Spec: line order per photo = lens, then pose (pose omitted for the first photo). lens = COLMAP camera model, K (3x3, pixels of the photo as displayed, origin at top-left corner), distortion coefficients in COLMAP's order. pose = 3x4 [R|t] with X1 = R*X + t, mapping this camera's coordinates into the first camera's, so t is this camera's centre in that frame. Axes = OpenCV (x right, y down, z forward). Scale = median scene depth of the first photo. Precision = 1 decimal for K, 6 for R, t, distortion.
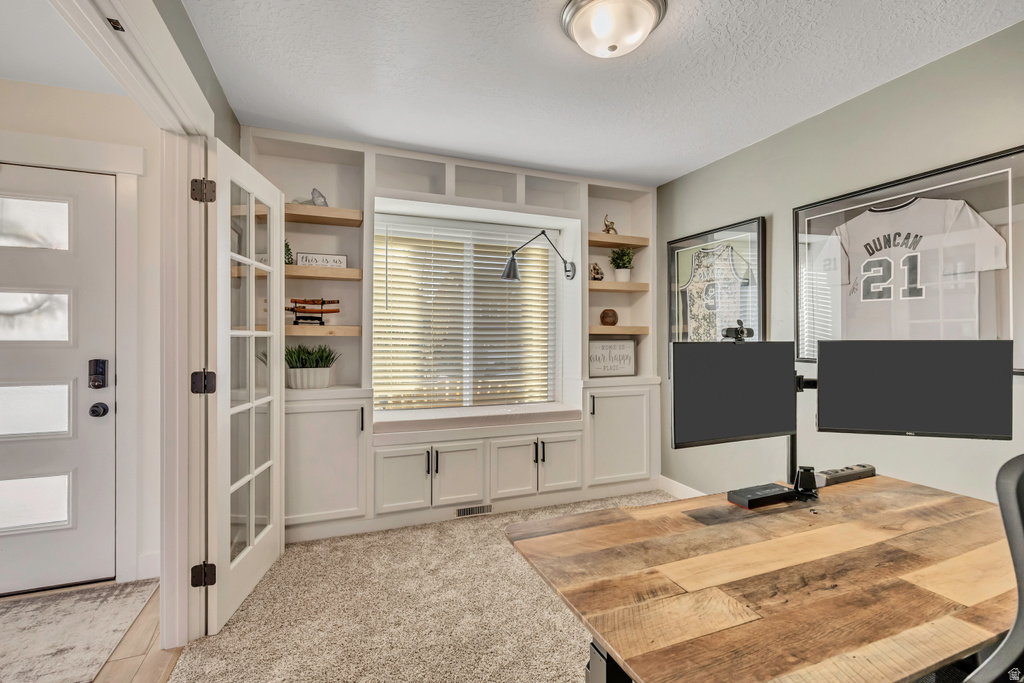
lens RADIAL K [[460.8, 0, 512.7], [0, 460.8, 334.7], [0, 0, 1]] dist [-0.000723, 0.000928]
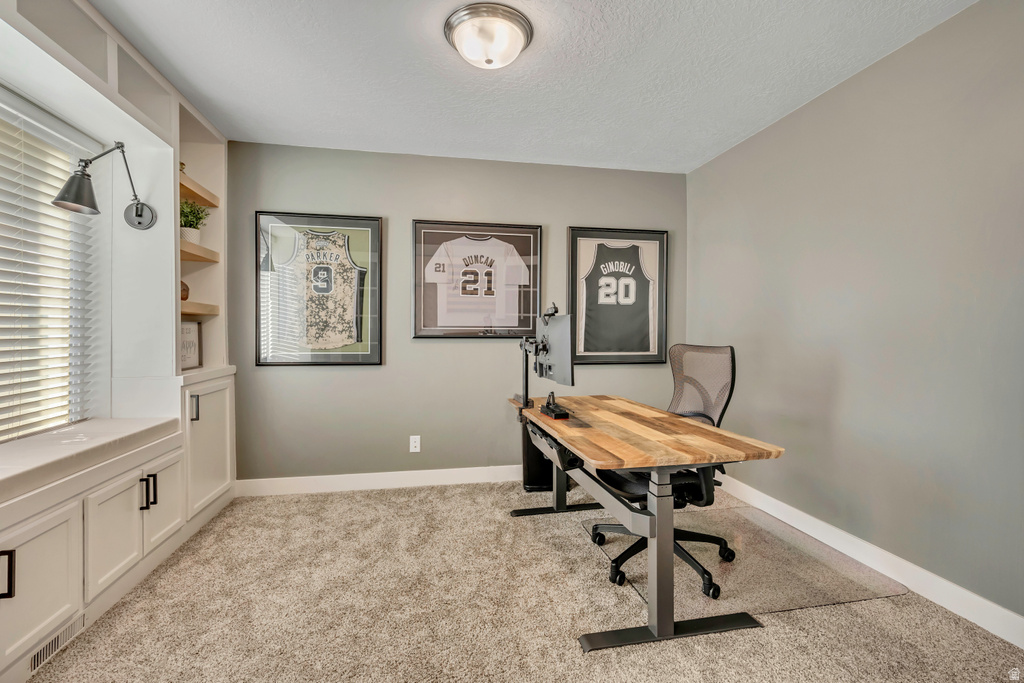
lens RADIAL K [[460.8, 0, 512.7], [0, 460.8, 334.7], [0, 0, 1]] dist [-0.000723, 0.000928]
pose [[0.176963, -0.007244, 0.984191, -0.501218], [-0.002906, 0.999965, 0.007883, 0.030973], [-0.984213, -0.004255, 0.176936, 0.404532]]
